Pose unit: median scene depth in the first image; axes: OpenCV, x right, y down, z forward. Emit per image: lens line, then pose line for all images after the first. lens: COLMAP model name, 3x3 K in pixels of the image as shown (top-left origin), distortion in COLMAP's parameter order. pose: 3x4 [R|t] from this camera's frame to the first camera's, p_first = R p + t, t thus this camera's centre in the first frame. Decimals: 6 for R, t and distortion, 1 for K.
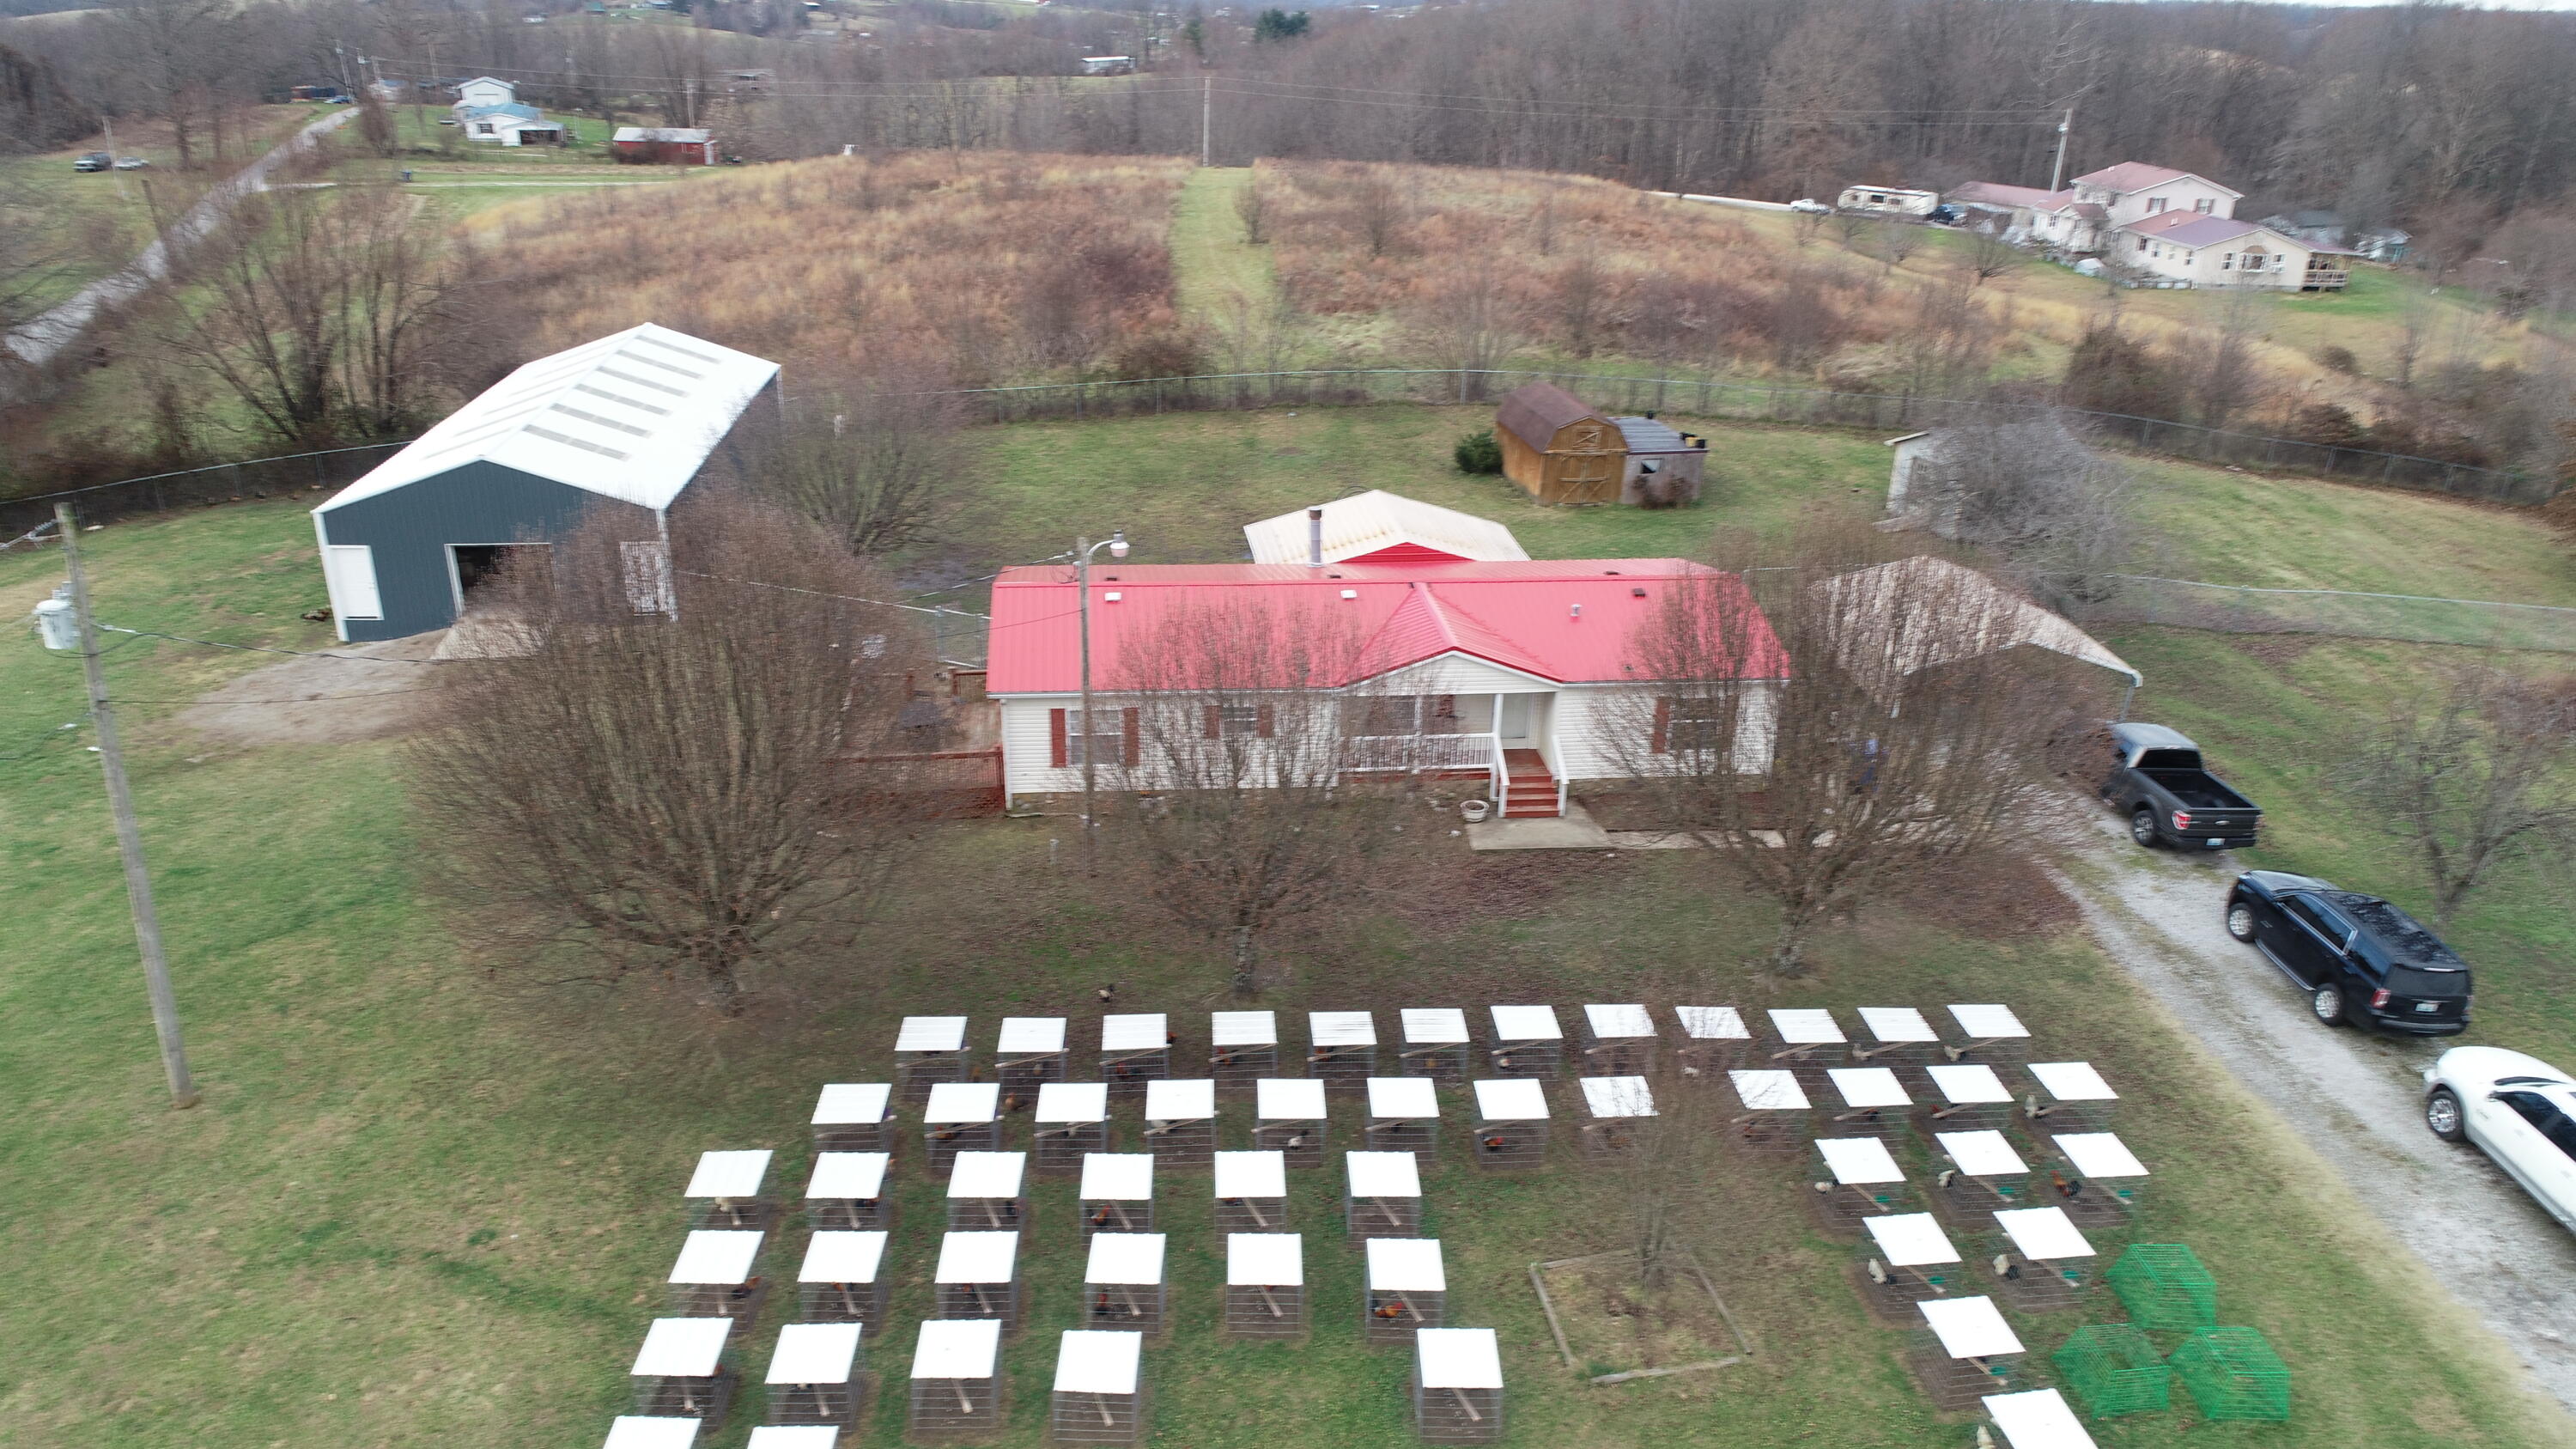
lens RADIAL K [[1724.2, 0, 1288.0], [0, 1724.2, 724.5], [0, 0, 1]] dist [-0.000014, 0.002256]
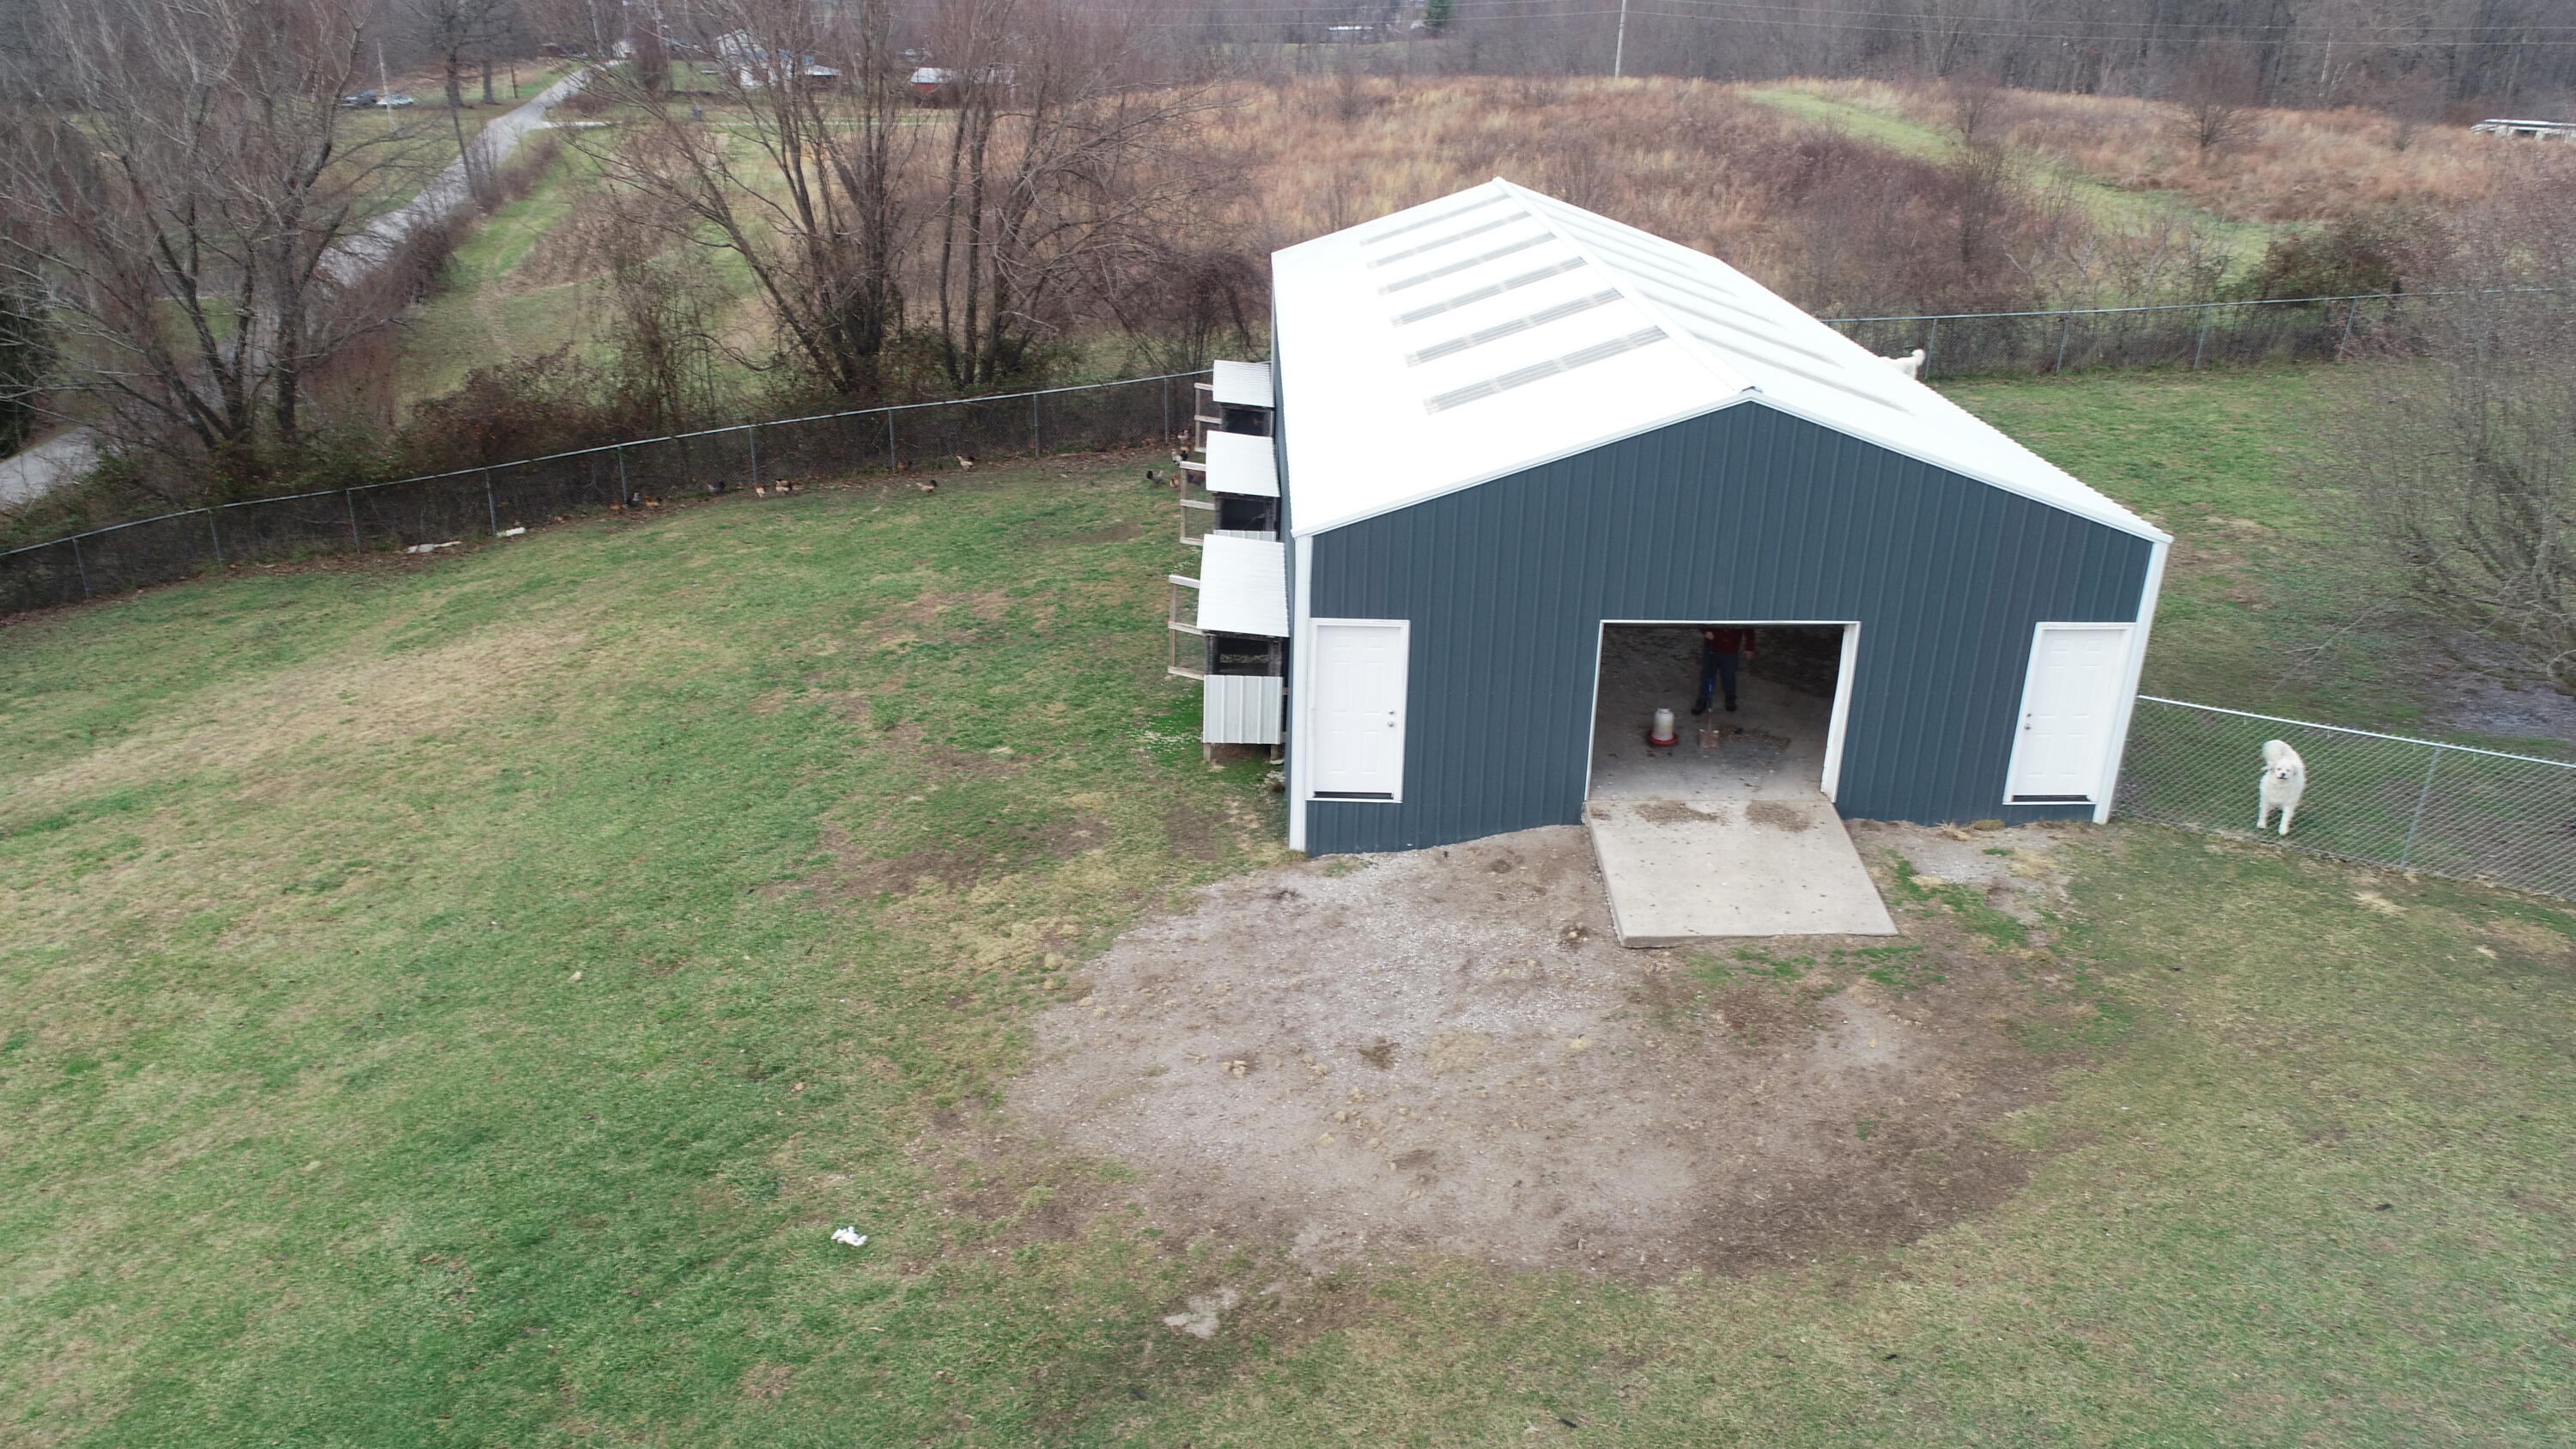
lens RADIAL K [[1724.2, 0, 1288.0], [0, 1724.2, 724.5], [0, 0, 1]] dist [-0.000014, 0.002256]
pose [[0.996064, 0.029139, -0.083708, -0.387541], [-0.028917, 0.999574, 0.003860, -0.059711], [0.083785, -0.001424, 0.996483, 0.449454]]
